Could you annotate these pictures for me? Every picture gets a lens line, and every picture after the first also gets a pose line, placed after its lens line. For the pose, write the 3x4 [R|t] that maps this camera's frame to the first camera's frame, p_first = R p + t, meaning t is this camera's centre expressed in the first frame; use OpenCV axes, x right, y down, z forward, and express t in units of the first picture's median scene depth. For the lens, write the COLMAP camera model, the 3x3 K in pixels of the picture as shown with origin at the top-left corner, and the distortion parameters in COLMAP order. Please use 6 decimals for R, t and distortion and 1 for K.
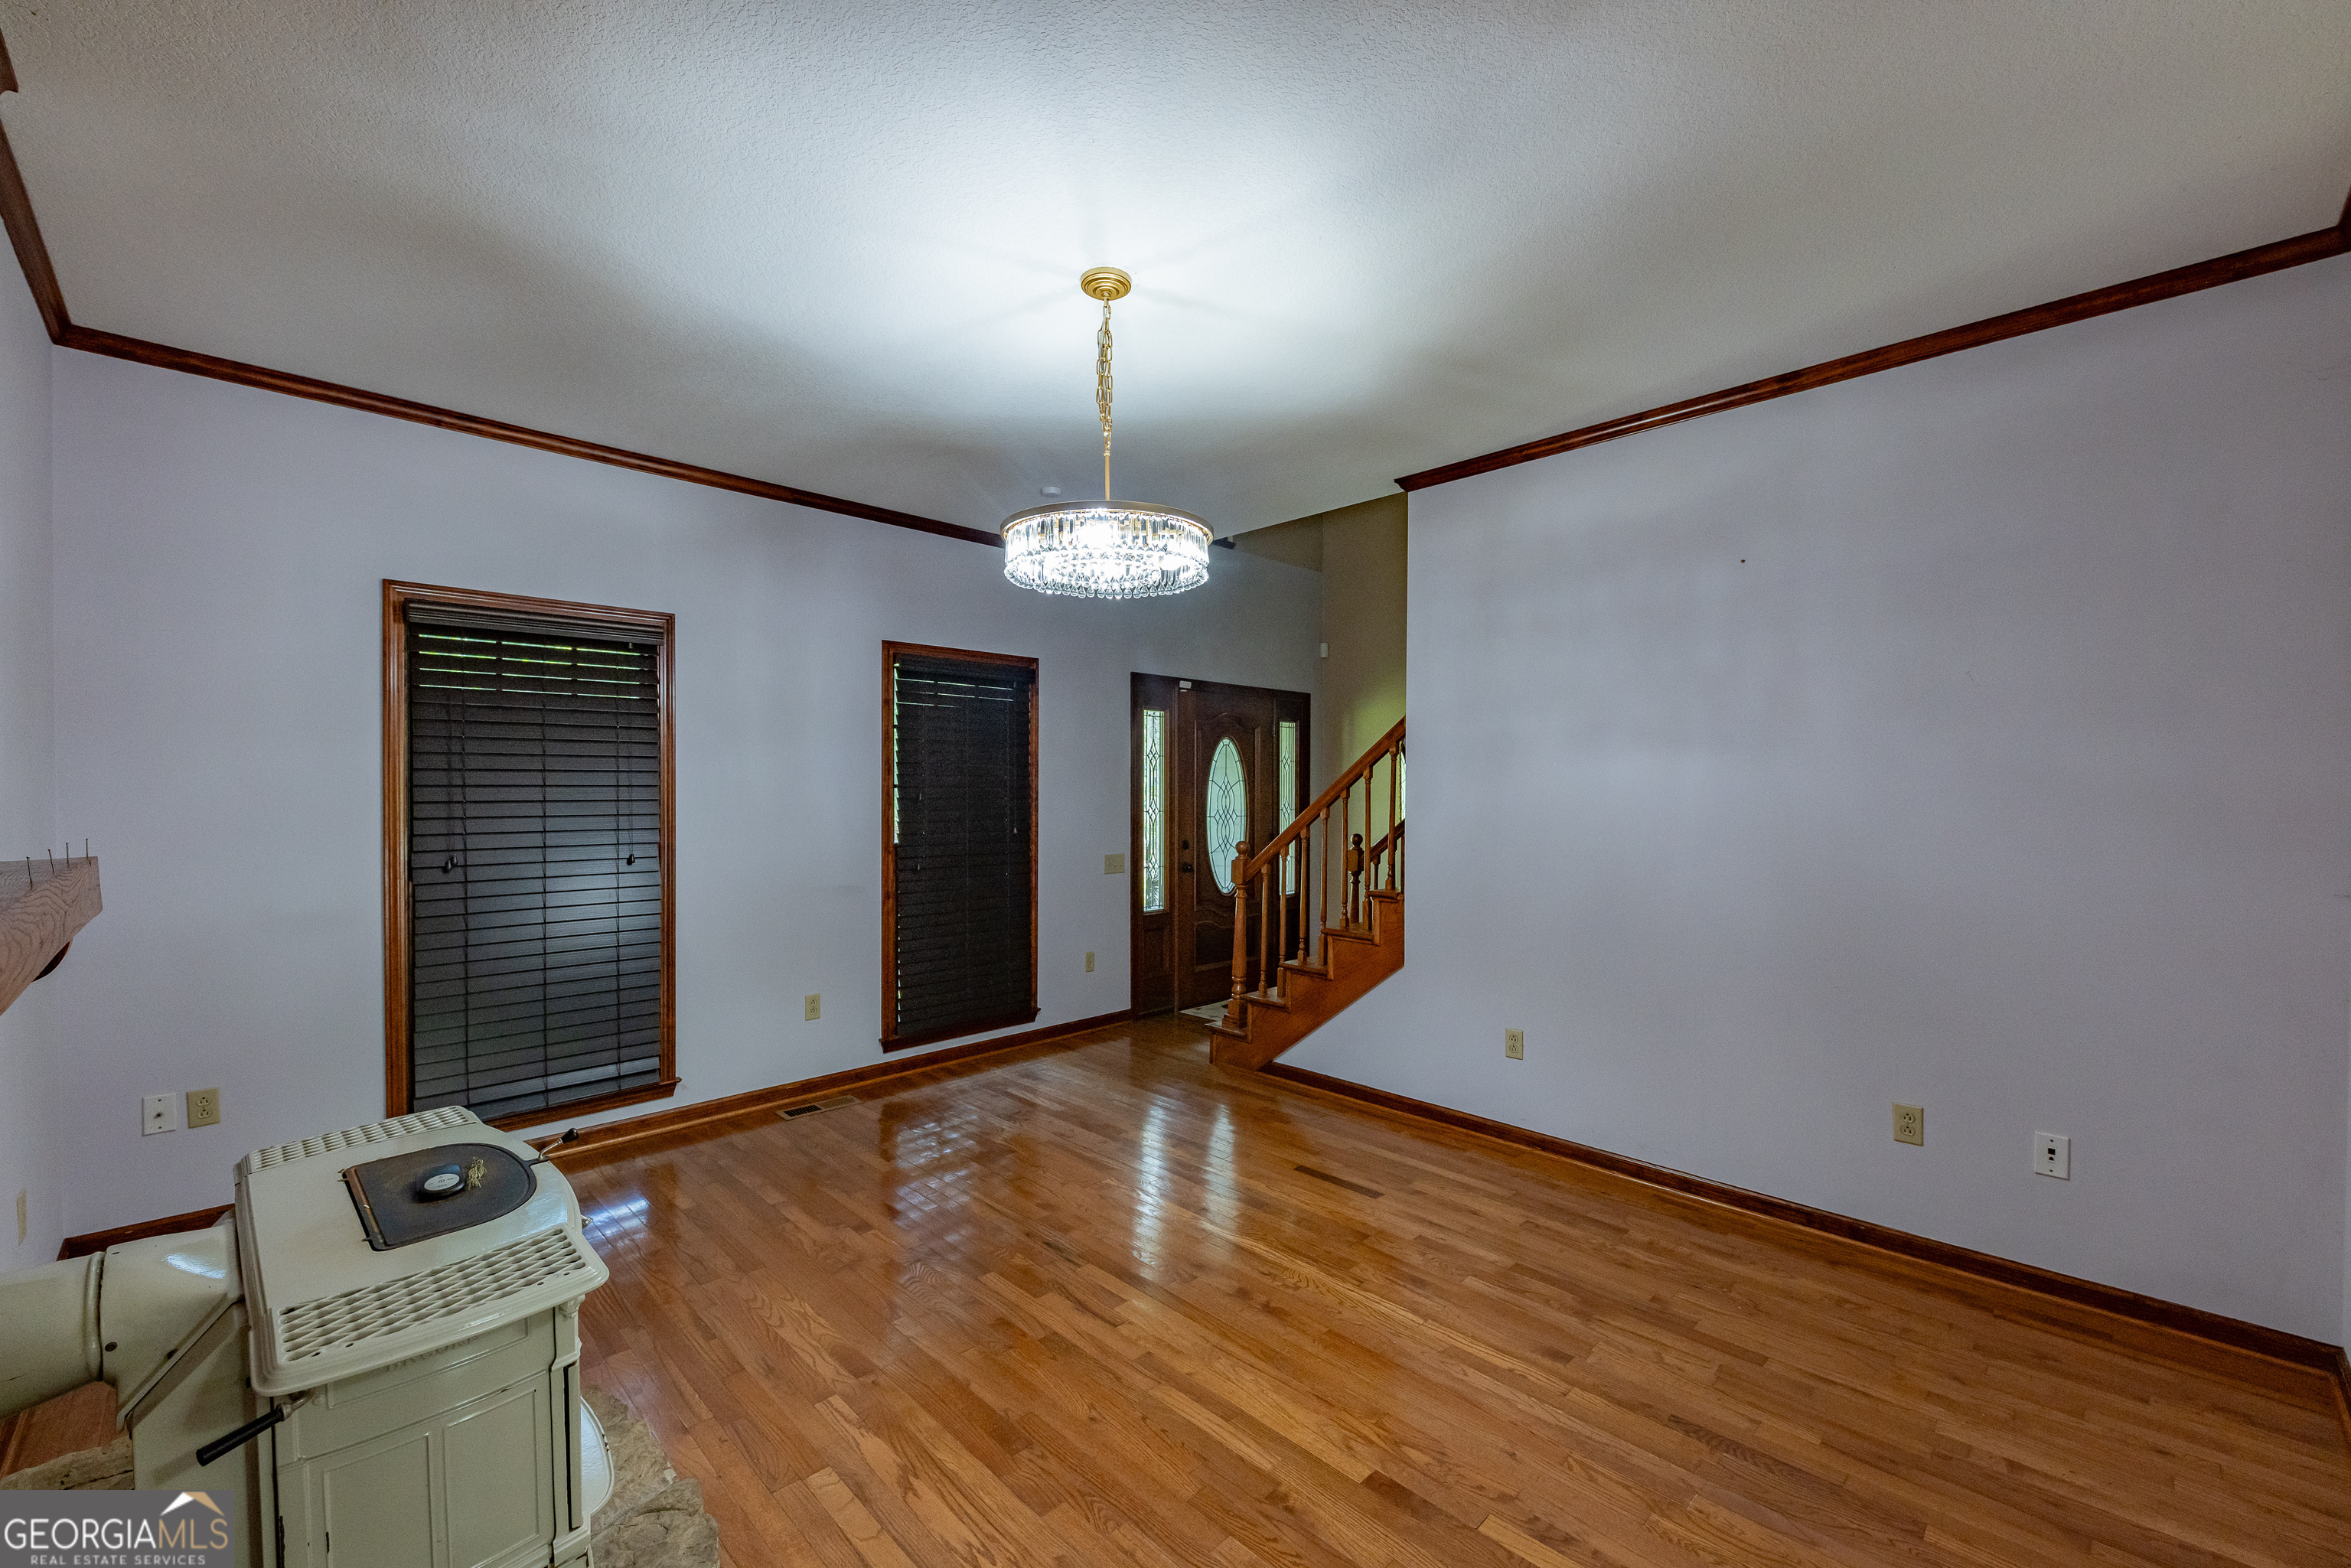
lens RADIAL K [[944.4, 0, 1172.7], [0, 944.4, 817.8], [0, 0, 1]] dist [0.005813, -0.001204]
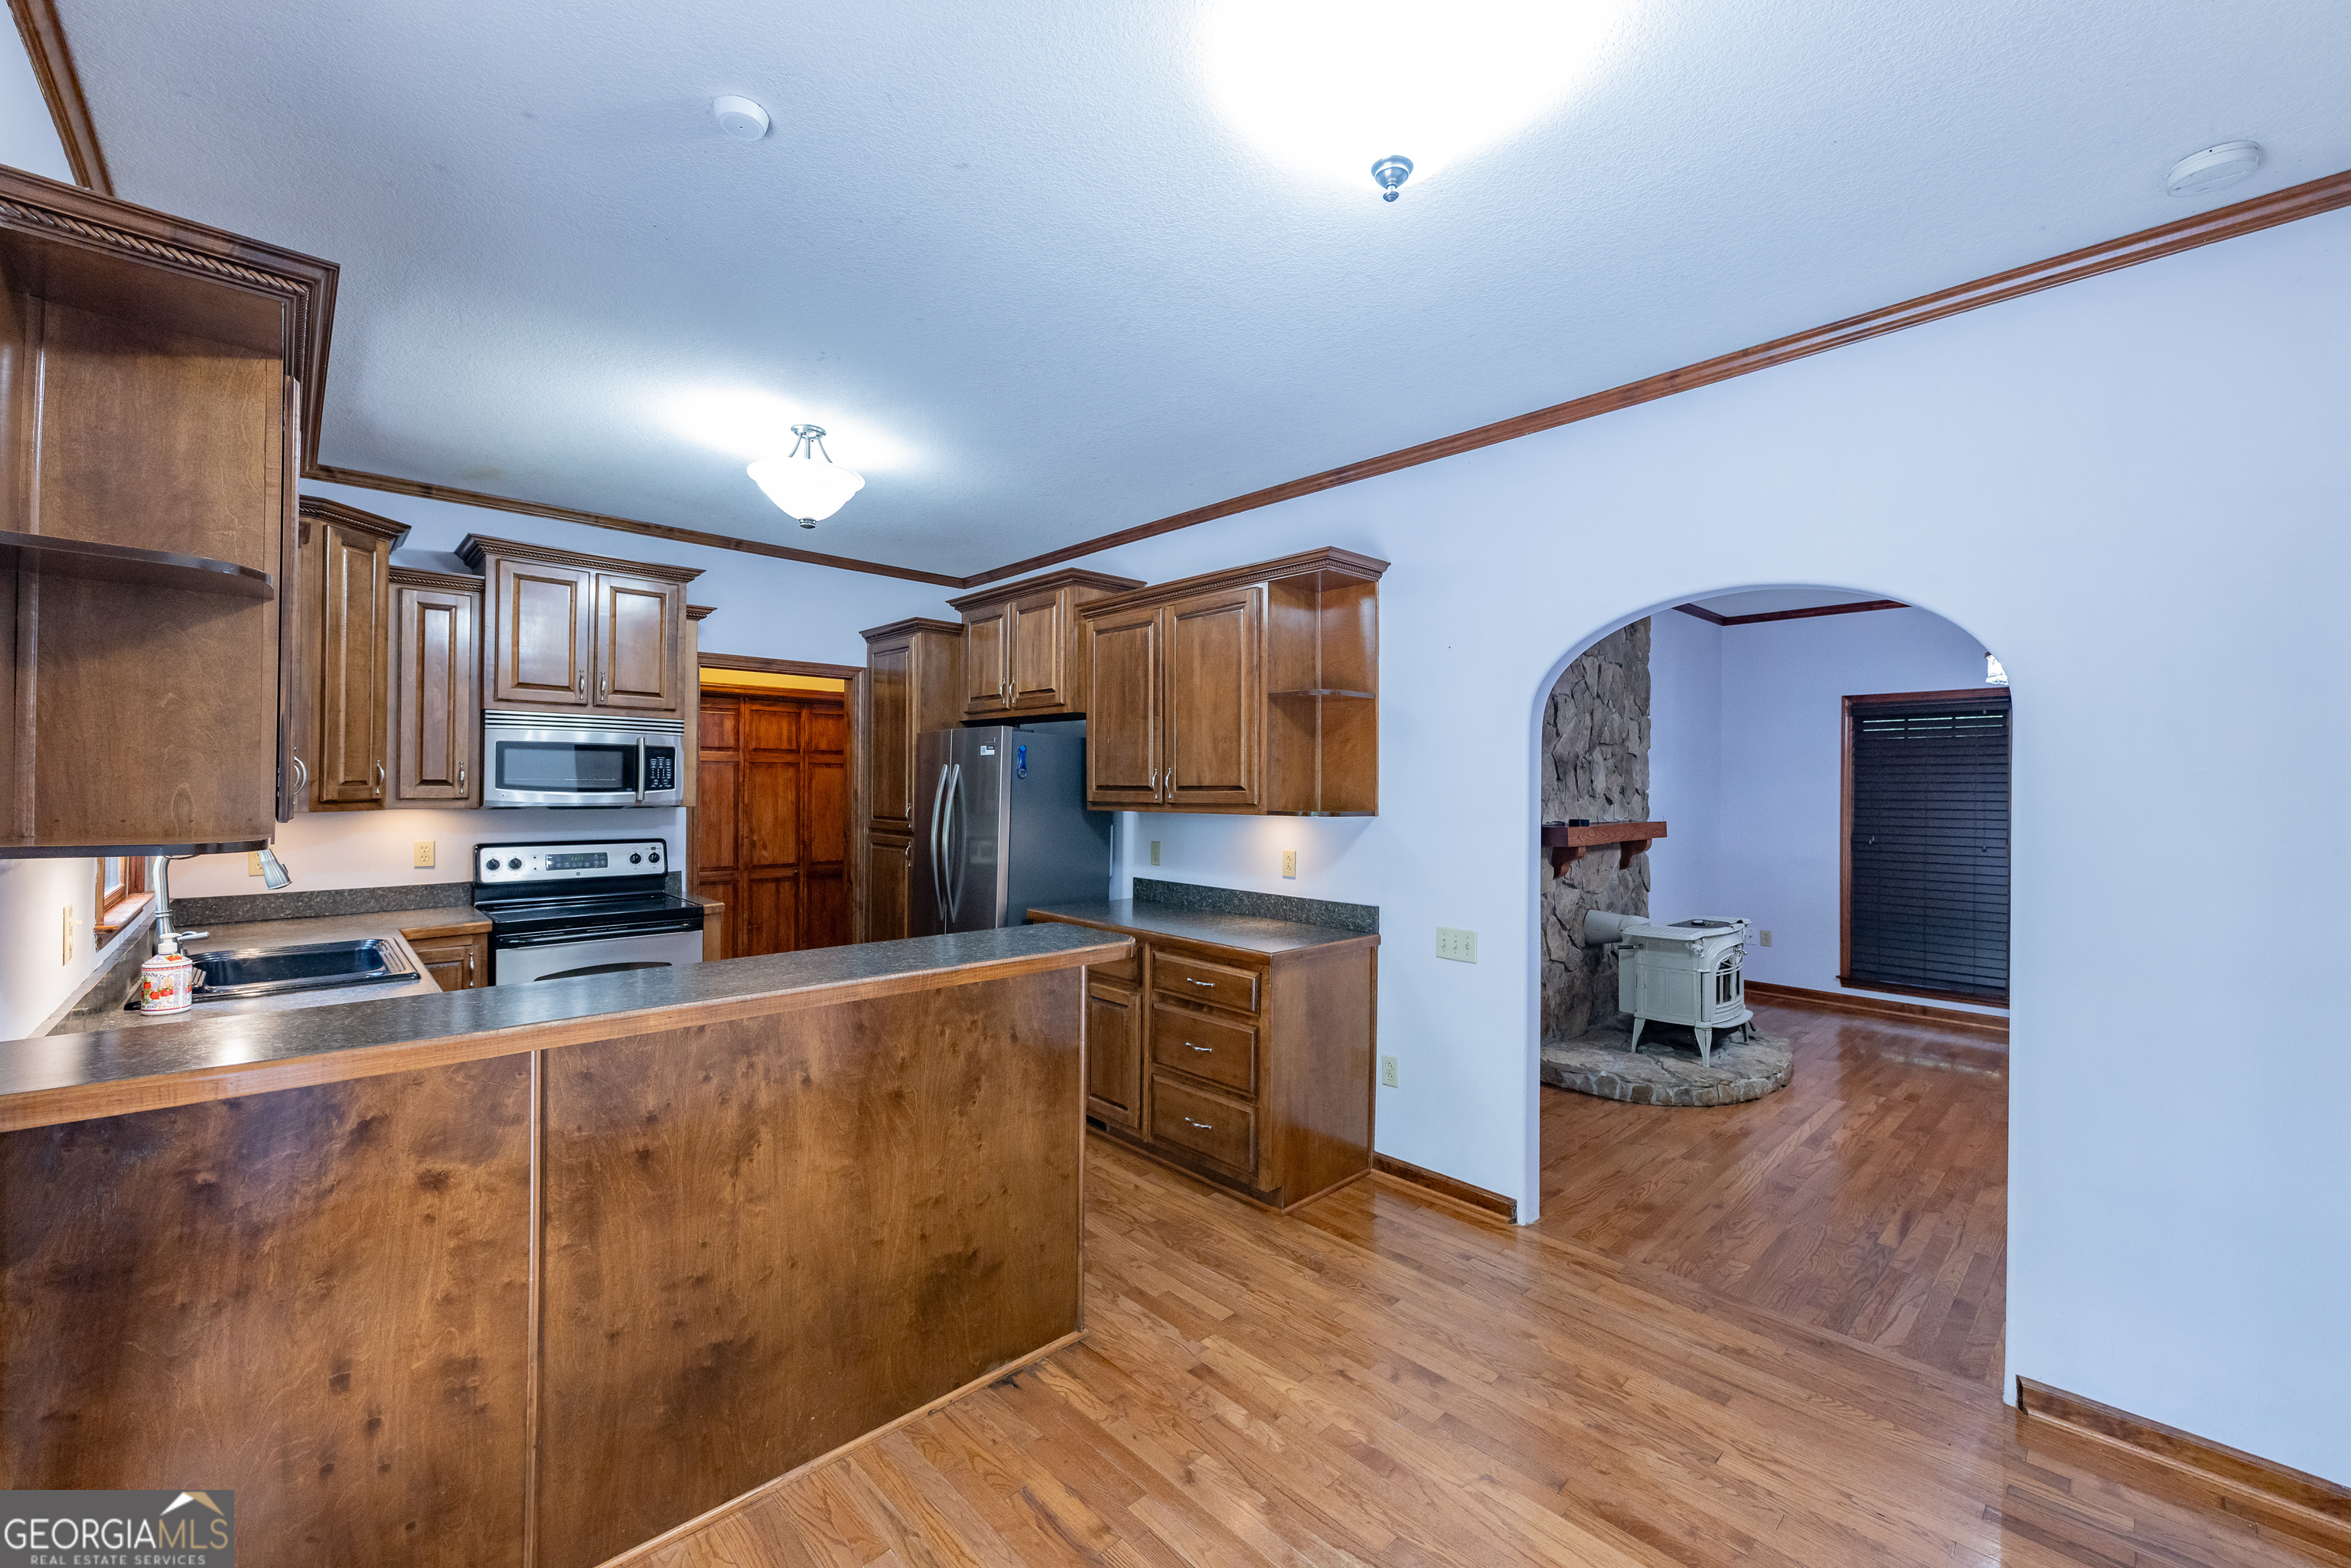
lens RADIAL K [[944.4, 0, 1166.3], [0, 944.4, 781.0], [0, 0, 1]] dist [0.005813, -0.001204]
pose [[-0.033715, -0.006049, -0.999413, 1.407502], [-0.033631, 0.999422, -0.004915, -0.015471], [0.998865, 0.033446, -0.033899, -0.418238]]
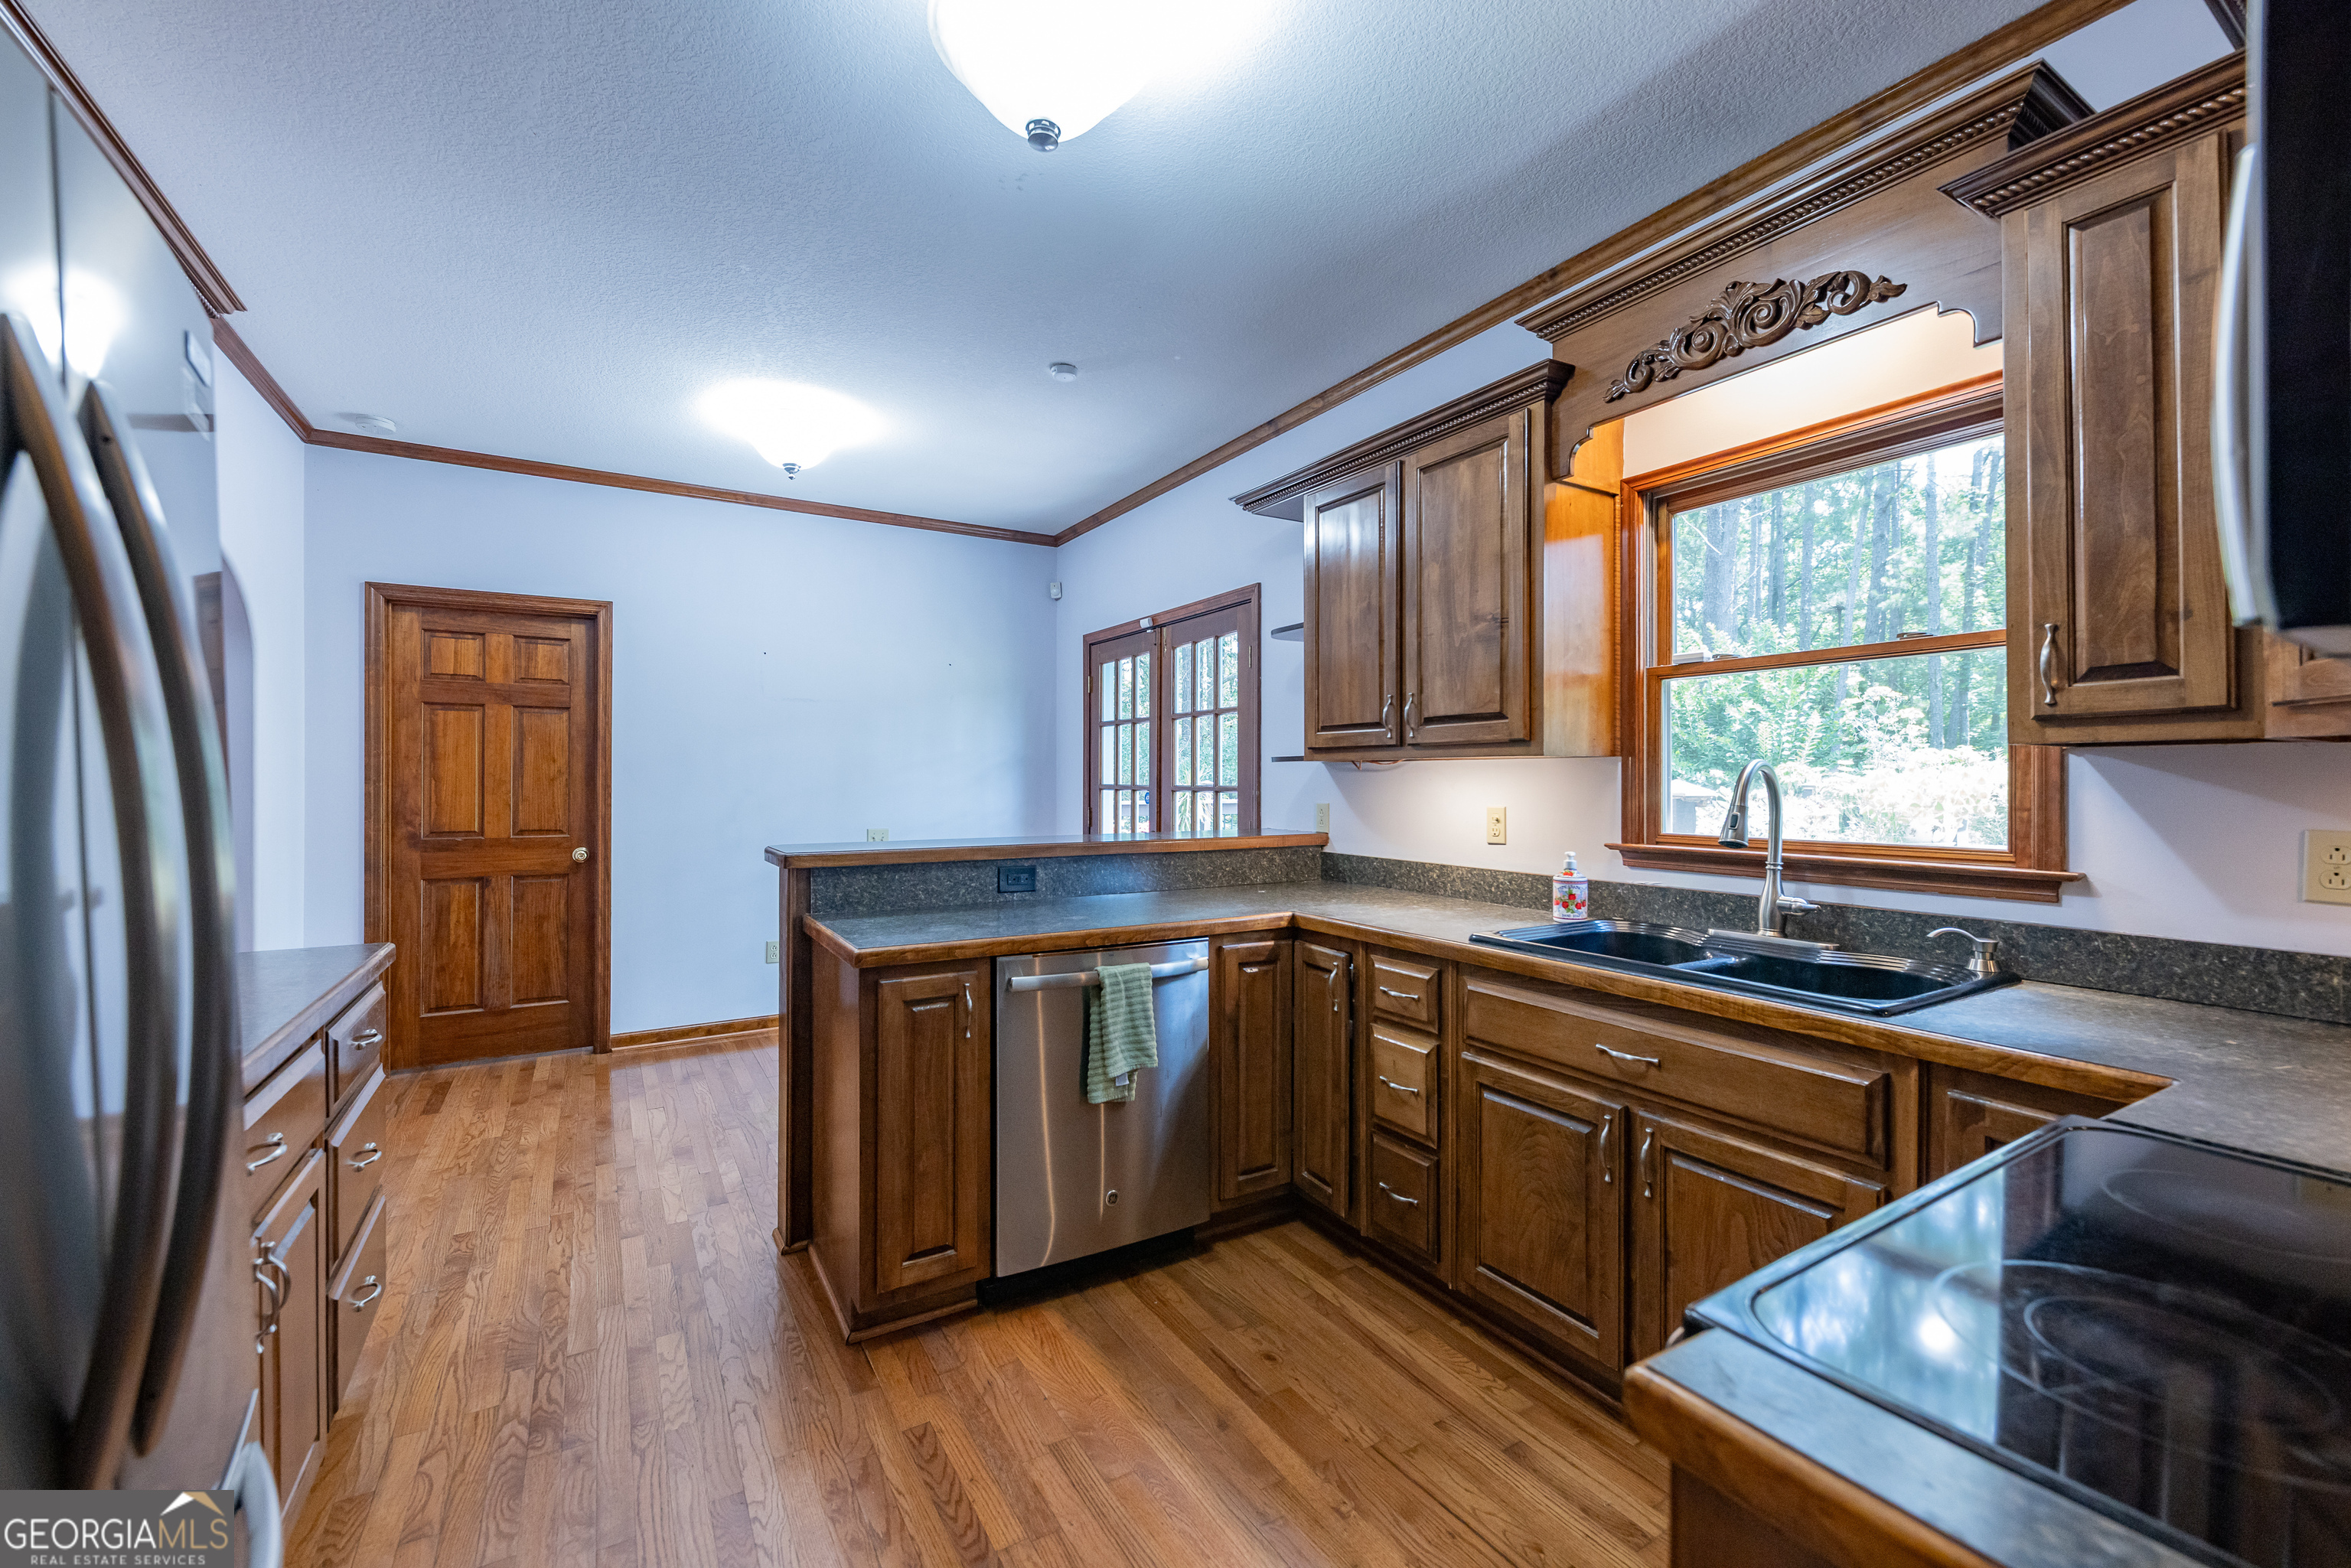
lens RADIAL K [[944.4, 0, 1163.6], [0, 944.4, 773.8], [0, 0, 1]] dist [0.005813, -0.001204]
pose [[0.242026, 0.002806, 0.970266, -0.364877], [0.024500, 0.999659, -0.009003, 0.065682], [-0.969960, 0.025951, 0.241875, -1.145579]]
